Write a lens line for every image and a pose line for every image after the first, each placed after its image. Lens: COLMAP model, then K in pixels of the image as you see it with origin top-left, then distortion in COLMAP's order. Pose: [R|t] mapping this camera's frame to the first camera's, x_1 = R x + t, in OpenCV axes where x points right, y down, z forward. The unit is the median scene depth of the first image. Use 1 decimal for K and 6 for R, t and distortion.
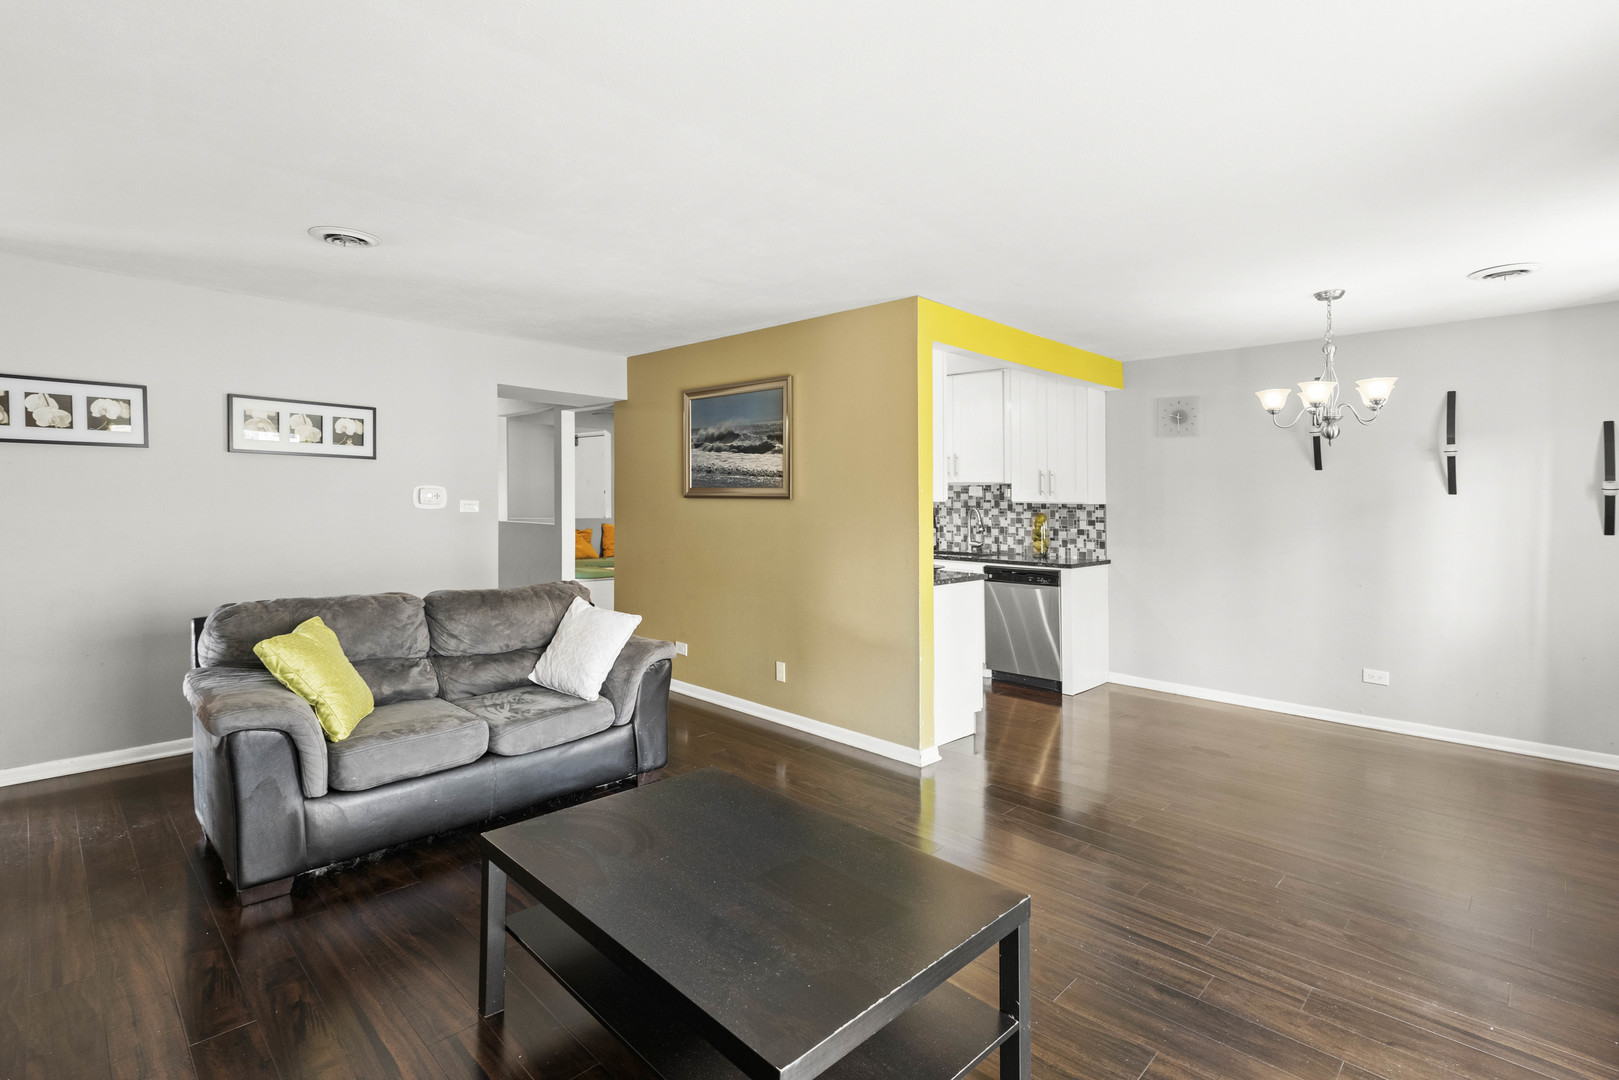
lens RADIAL K [[756.8, 0, 809.6], [0, 756.8, 497.9], [0, 0, 1]] dist [0.000149, -0.000026]
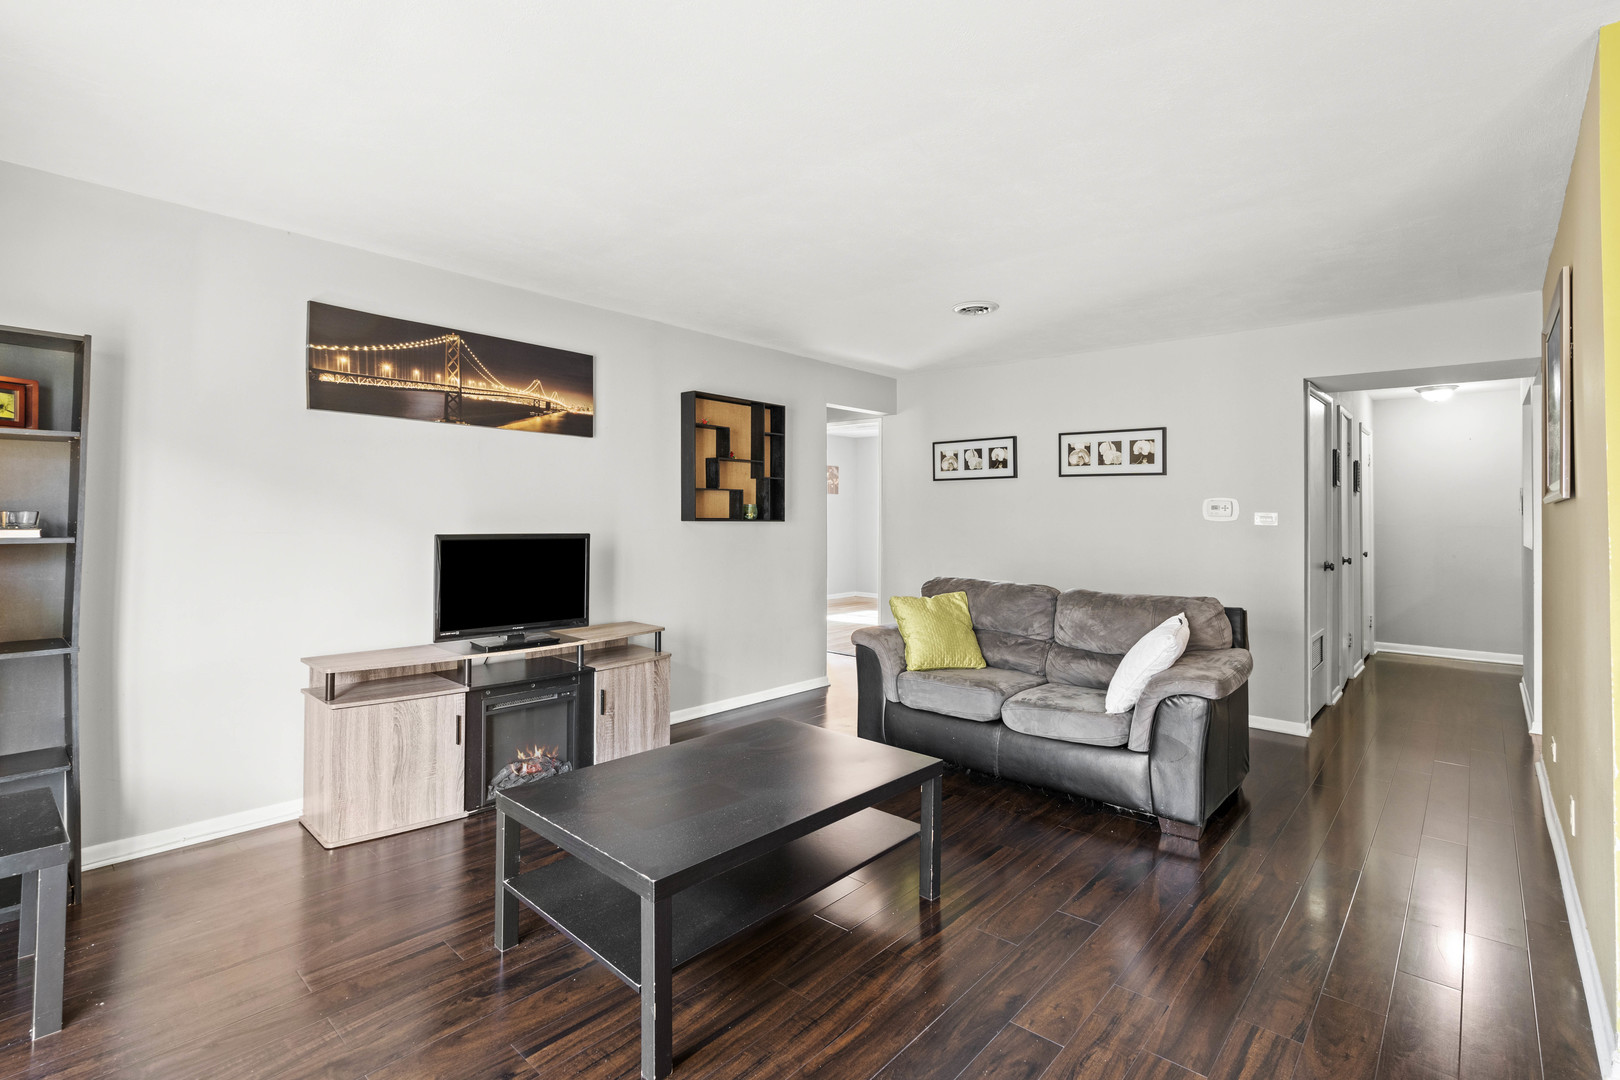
lens RADIAL K [[741.8, 0, 810.2], [0, 741.8, 518.0], [0, 0, 1]] dist [-0.000104, -0.000008]
pose [[0.051990, -0.000314, -0.998648, 0.488266], [-0.000503, 1.000000, -0.000341, 0.013144], [0.998647, 0.000520, 0.051990, 0.432908]]
